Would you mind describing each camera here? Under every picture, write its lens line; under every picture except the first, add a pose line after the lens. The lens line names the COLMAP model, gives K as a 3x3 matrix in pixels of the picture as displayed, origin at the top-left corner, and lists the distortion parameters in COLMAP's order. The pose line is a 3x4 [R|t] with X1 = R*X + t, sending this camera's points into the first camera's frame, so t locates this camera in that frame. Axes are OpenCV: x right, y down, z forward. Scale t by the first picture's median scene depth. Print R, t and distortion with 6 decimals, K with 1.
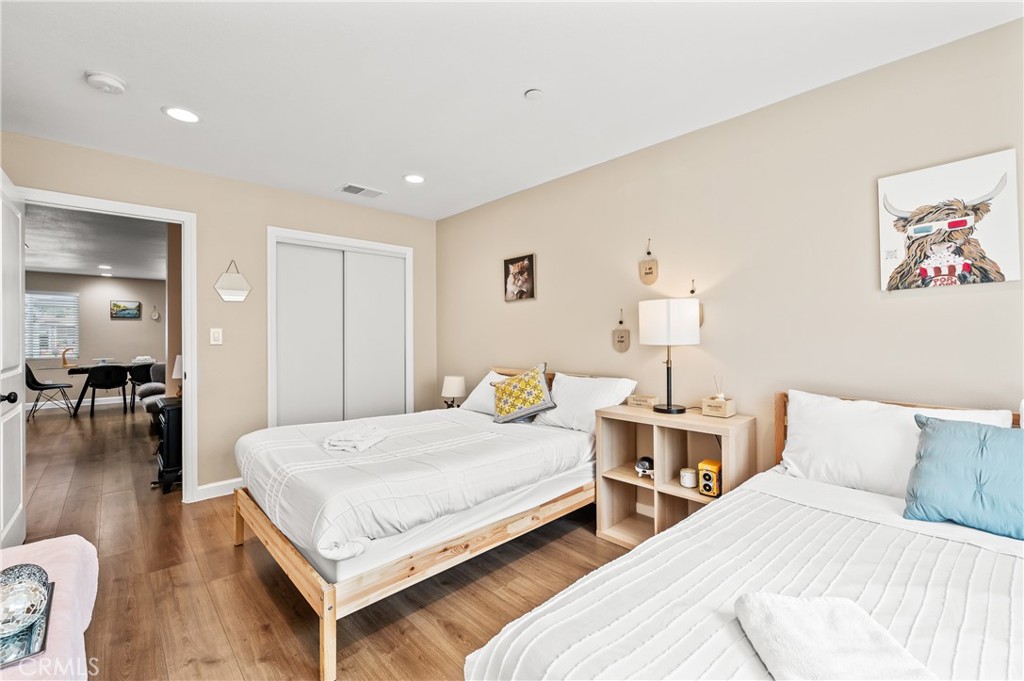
lens RADIAL K [[430.1, 0, 515.8], [0, 430.1, 332.7], [0, 0, 1]] dist [-0.000813, 0.000113]
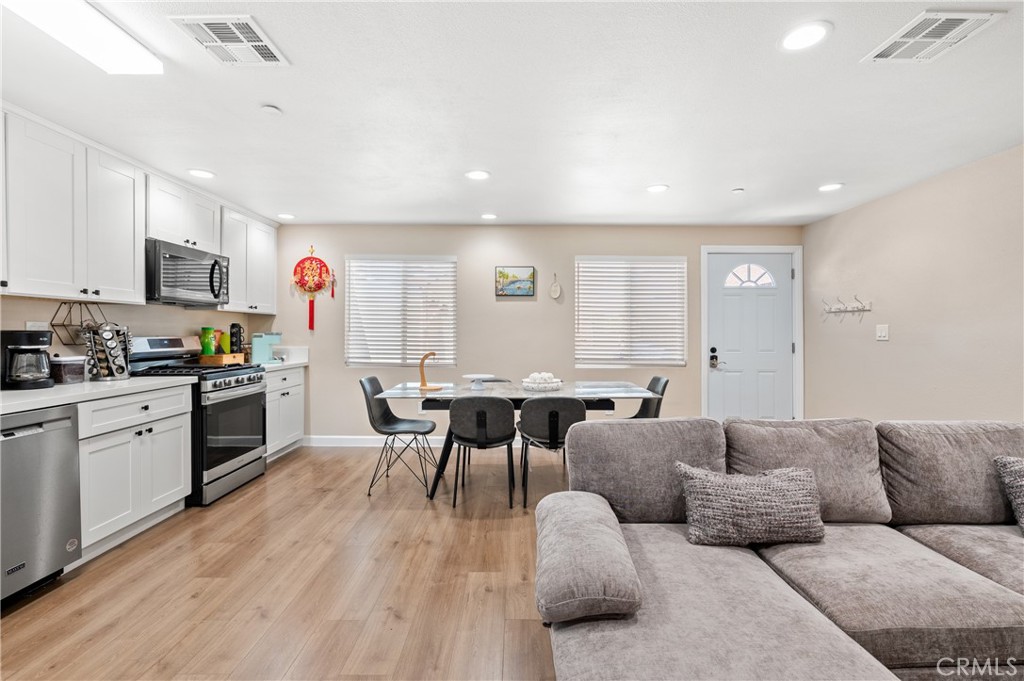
lens RADIAL K [[454.6, 0, 512.3], [0, 454.6, 333.0], [0, 0, 1]] dist [-0.001735, 0.000947]
pose [[0.726679, 0.006191, -0.686949, -0.518369], [-0.001443, 0.999971, 0.007486, 0.008322], [0.686976, -0.004449, 0.726667, 0.583572]]
